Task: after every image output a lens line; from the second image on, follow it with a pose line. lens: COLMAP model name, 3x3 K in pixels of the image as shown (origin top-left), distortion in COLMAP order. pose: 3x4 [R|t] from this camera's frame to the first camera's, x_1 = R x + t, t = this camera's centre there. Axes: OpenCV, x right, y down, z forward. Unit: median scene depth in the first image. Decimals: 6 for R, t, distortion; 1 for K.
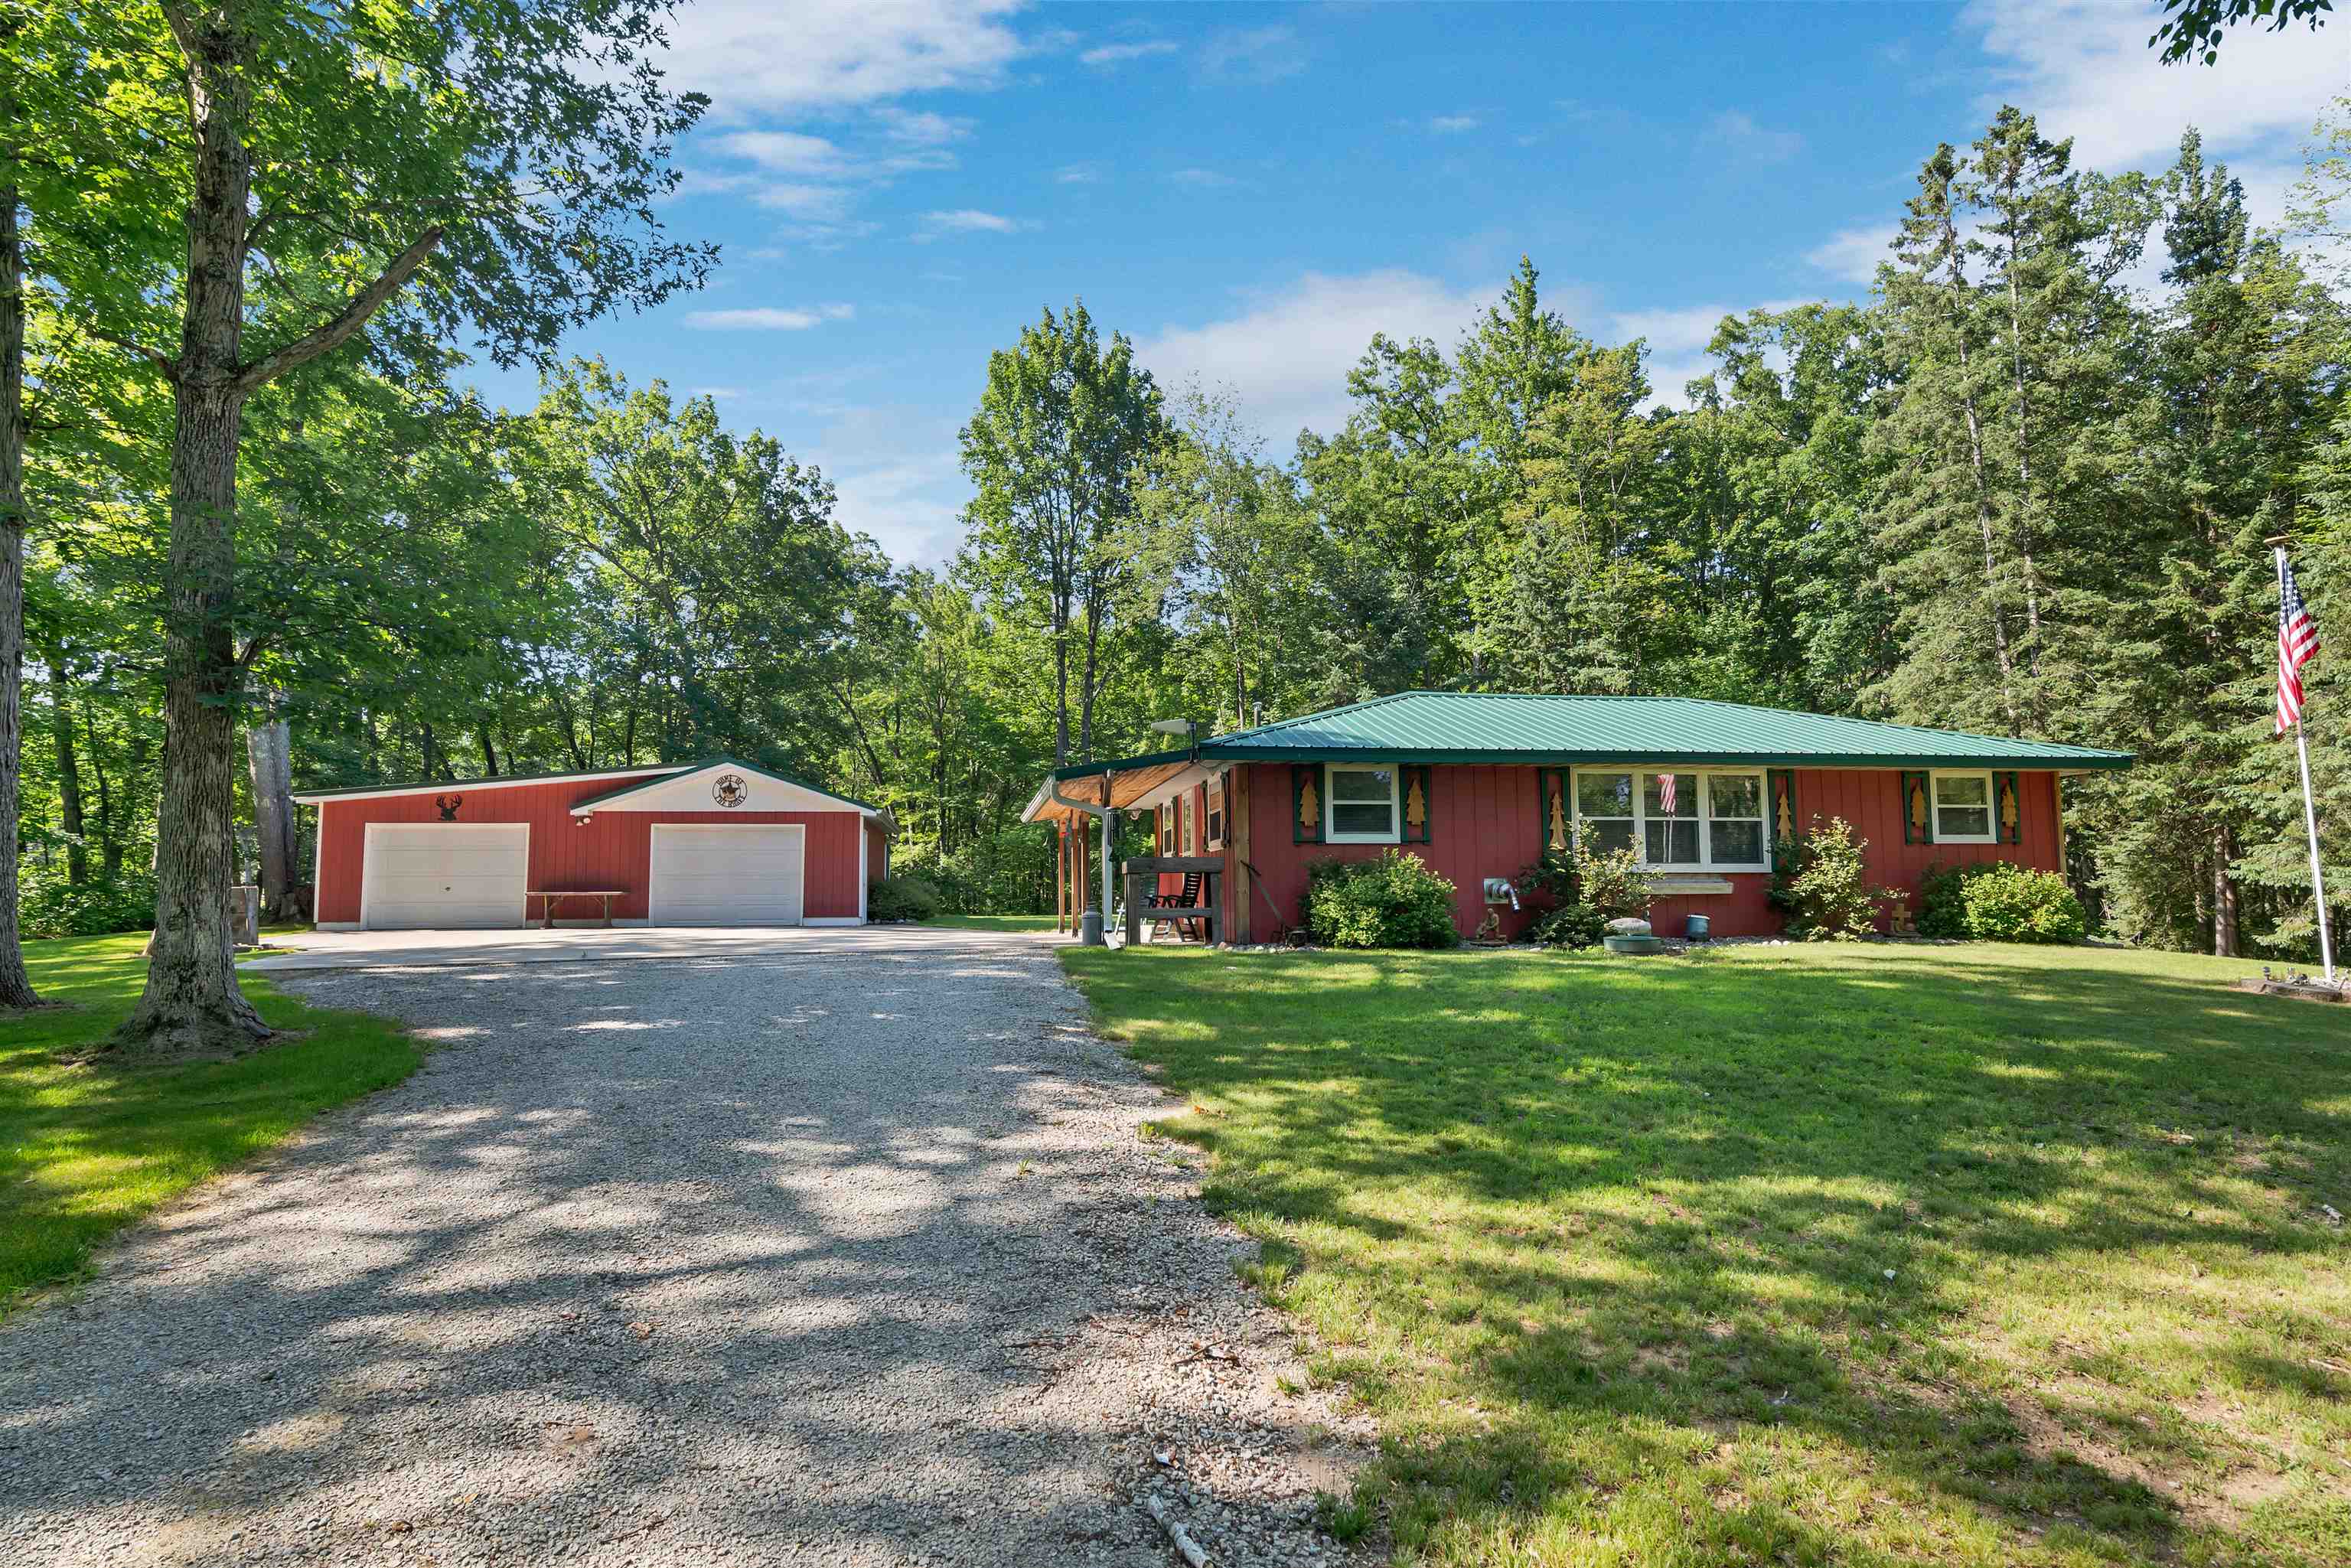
lens RADIAL K [[1261.9, 0, 1171.1], [0, 1261.9, 785.4], [0, 0, 1]] dist [0.003276, -0.001153]
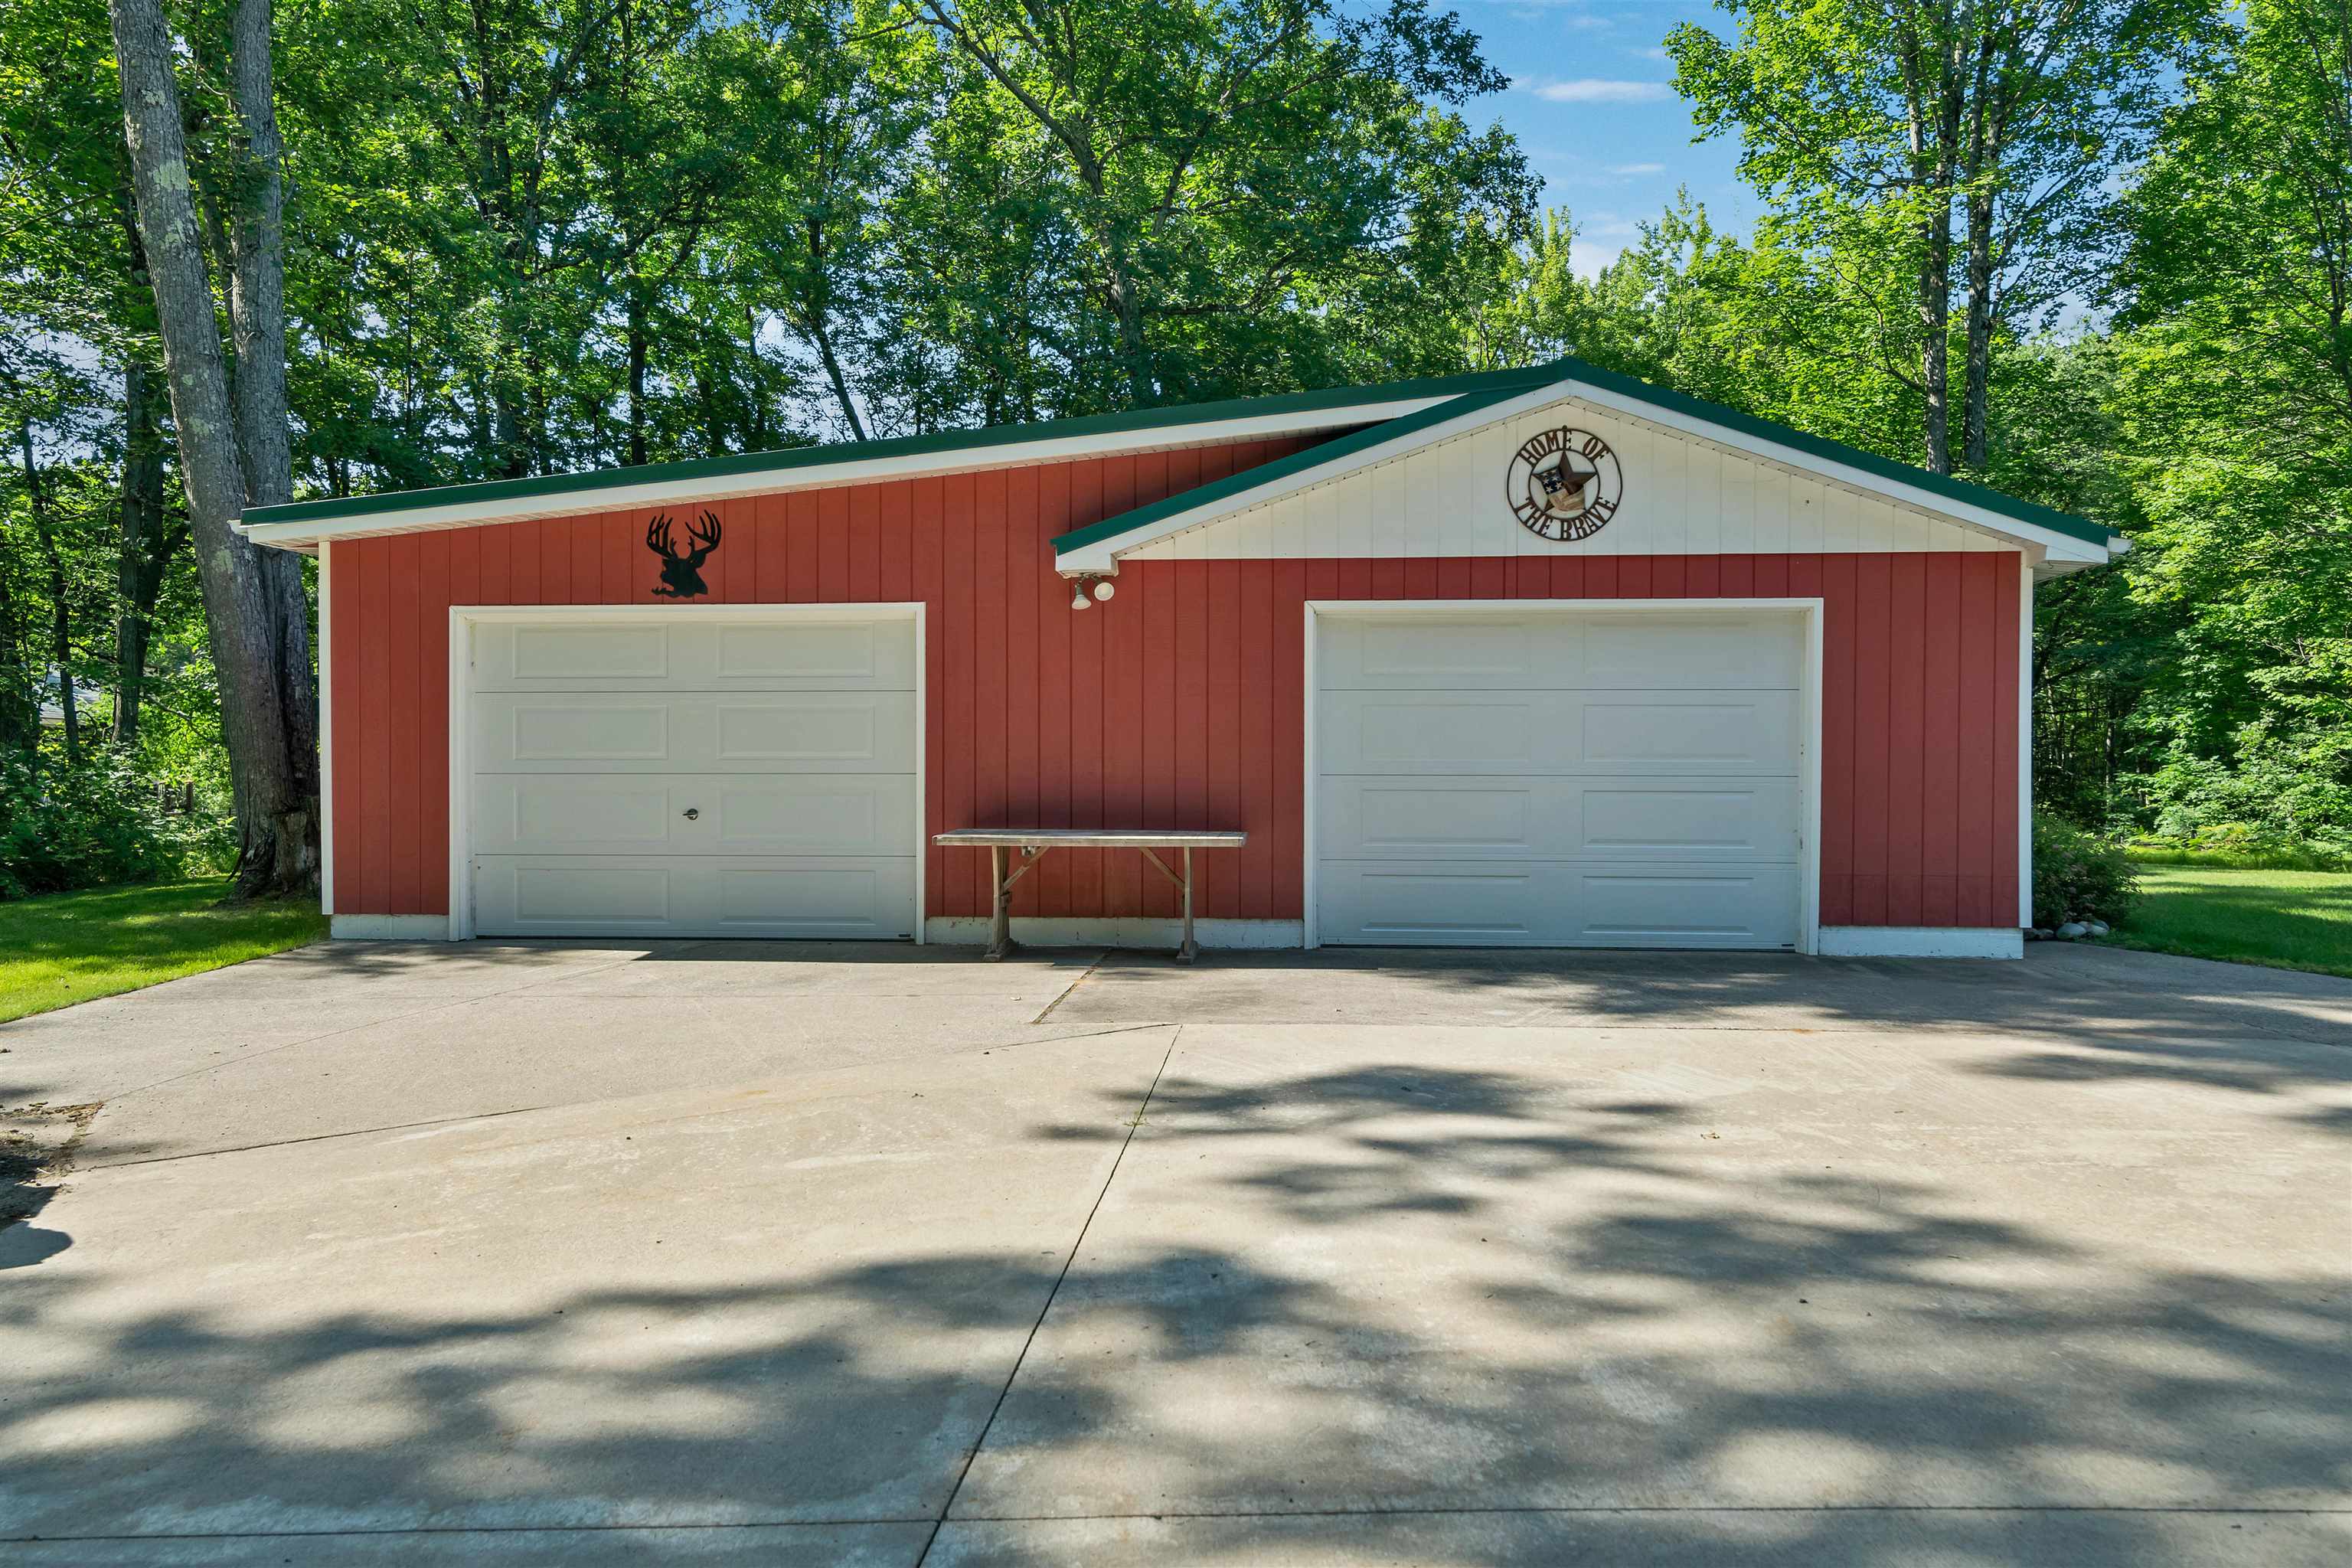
lens RADIAL K [[1685.9, 0, 1163.3], [0, 1685.9, 777.2], [0, 0, 1]] dist [0.001033, 0.000632]
pose [[0.968786, 0.010644, -0.247668, -0.430042], [0.013555, 0.995309, 0.095798, 0.041225], [0.247526, -0.096165, 0.964097, 0.757400]]
